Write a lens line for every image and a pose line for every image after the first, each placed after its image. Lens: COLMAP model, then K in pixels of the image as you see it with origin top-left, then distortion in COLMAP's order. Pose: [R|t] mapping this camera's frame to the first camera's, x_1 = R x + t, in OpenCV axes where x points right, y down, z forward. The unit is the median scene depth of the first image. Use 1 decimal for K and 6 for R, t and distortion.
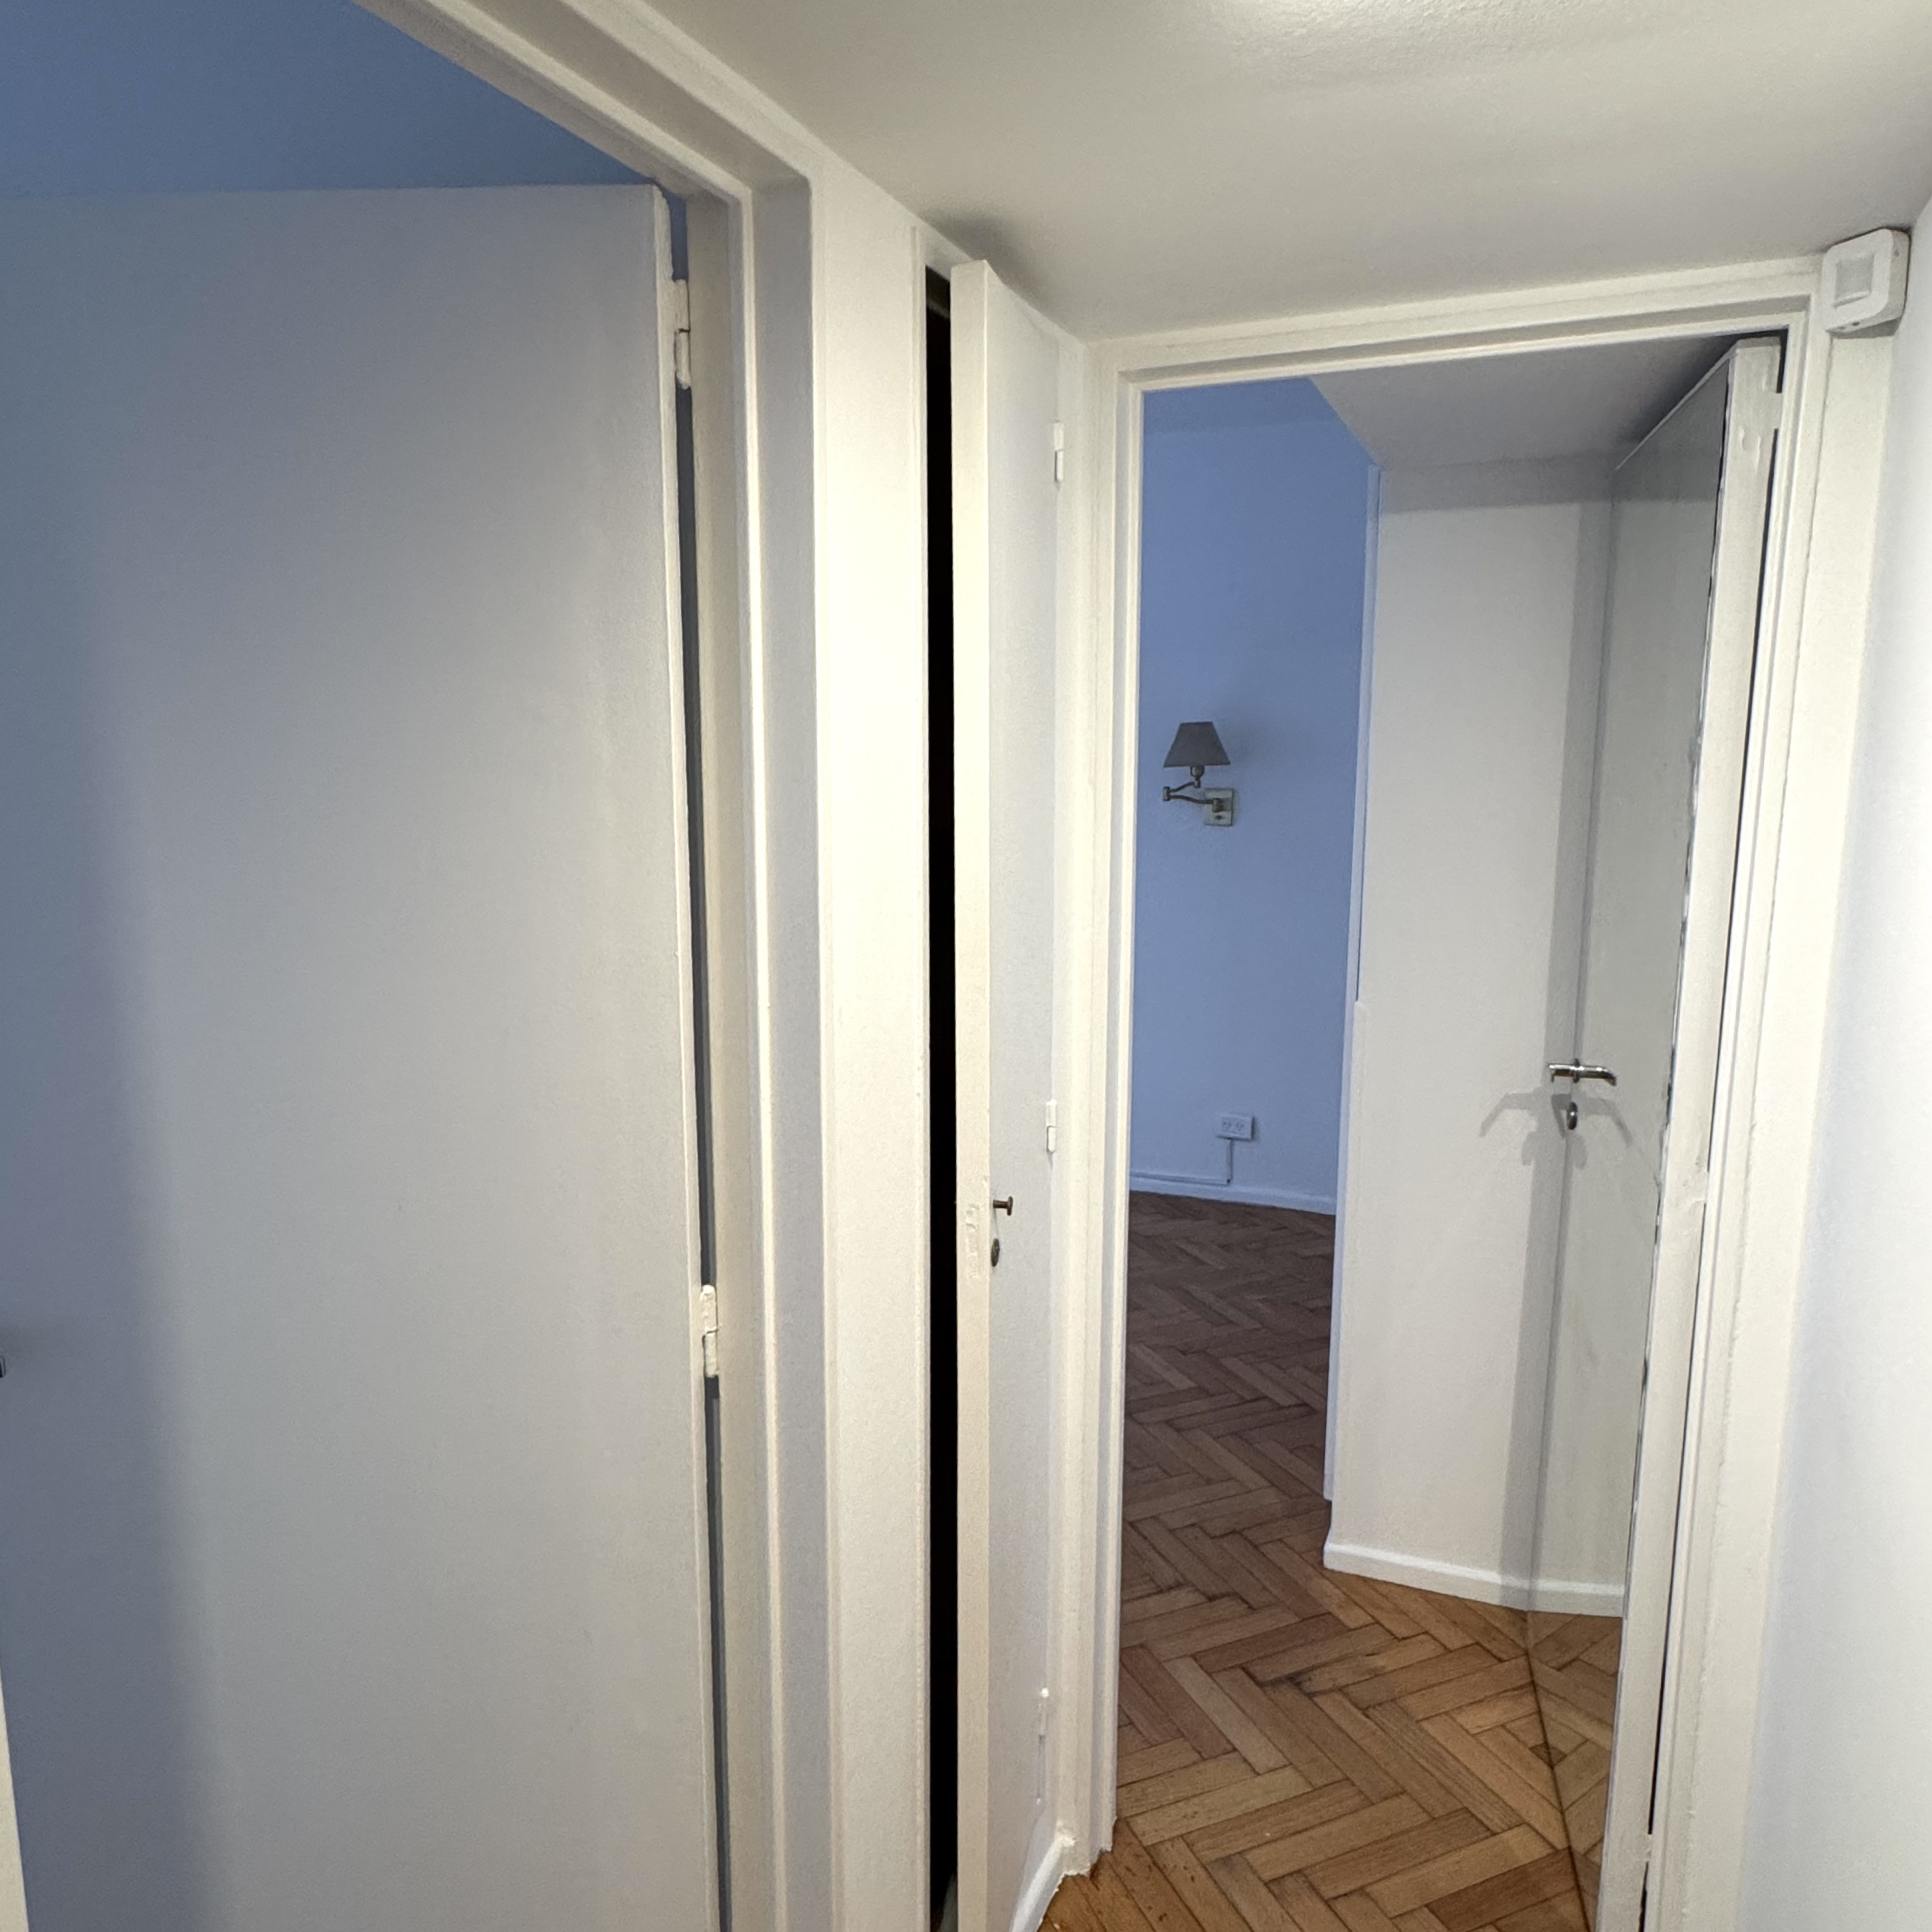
lens RADIAL K [[1428.5, 0, 975.4], [0, 1428.5, 969.2], [0, 0, 1]] dist [-0.009307, 0.009652]
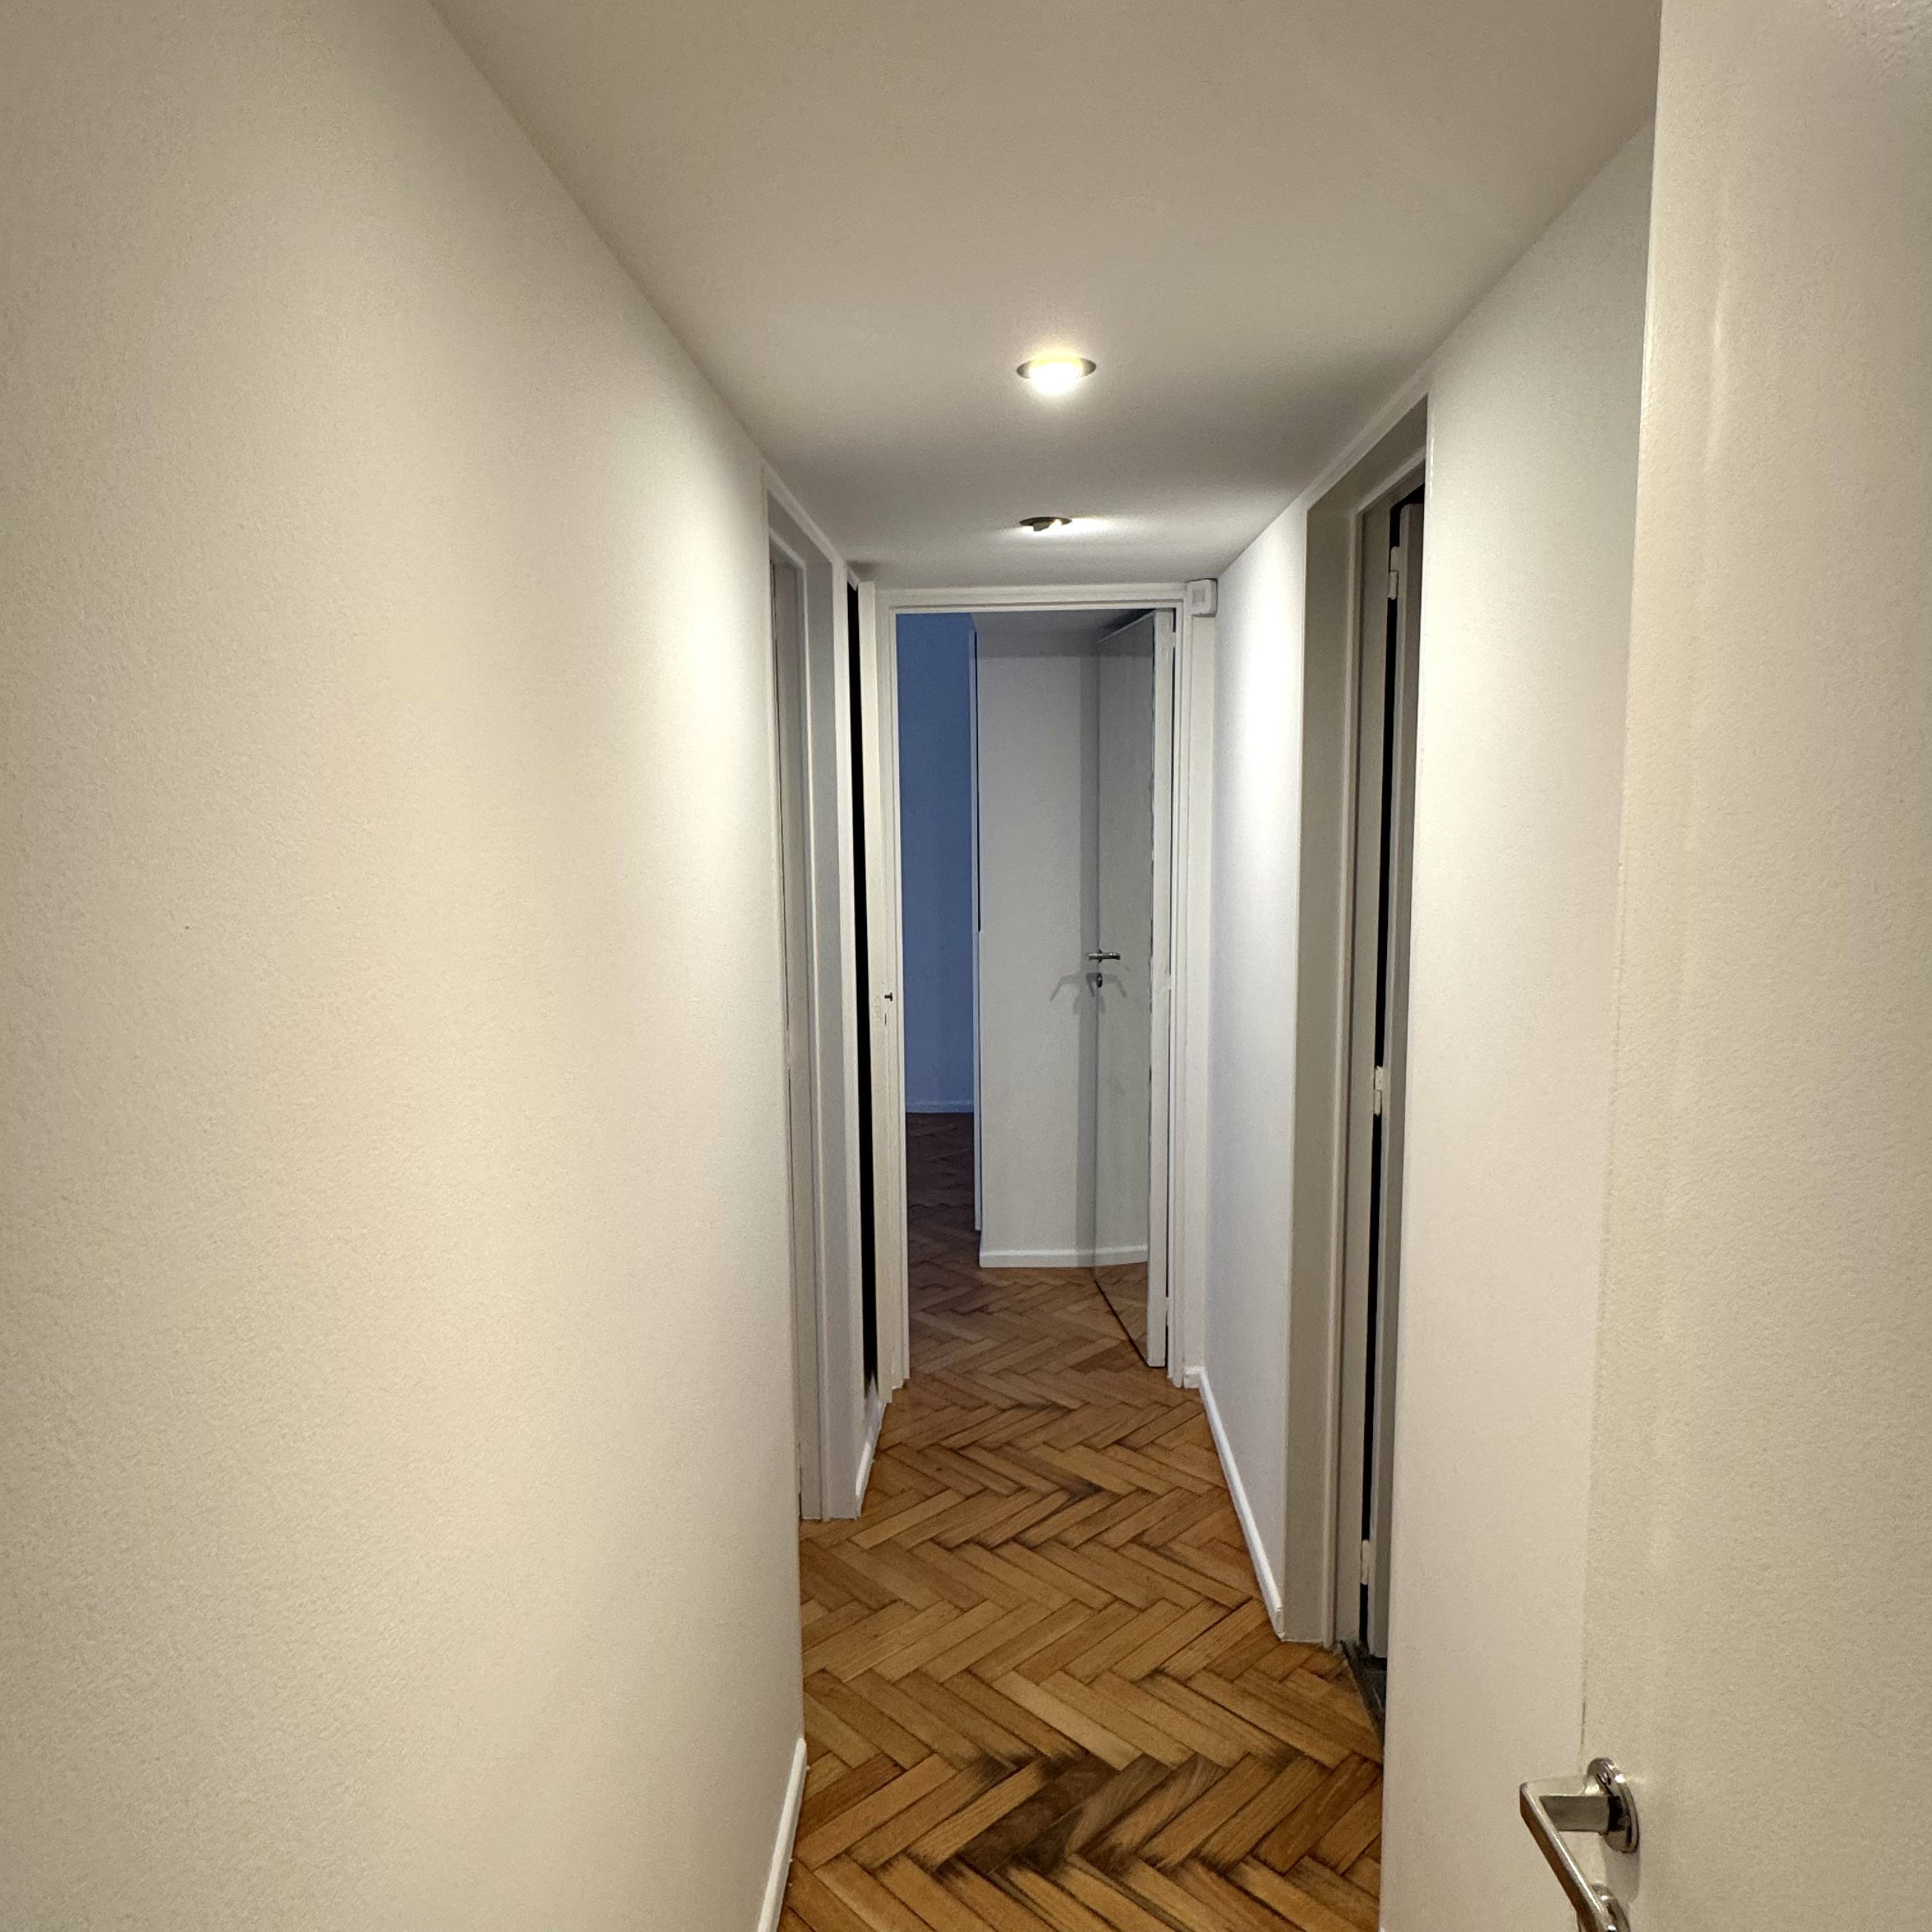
lens RADIAL K [[1360.8, 0, 963.5], [0, 1360.8, 973.4], [0, 0, 1]] dist [-0.004118, -0.002322]
pose [[0.936779, -0.064215, 0.343979, -0.363357], [0.070718, 0.997476, -0.006377, 0.092341], [-0.342702, 0.030299, 0.938956, -0.618689]]
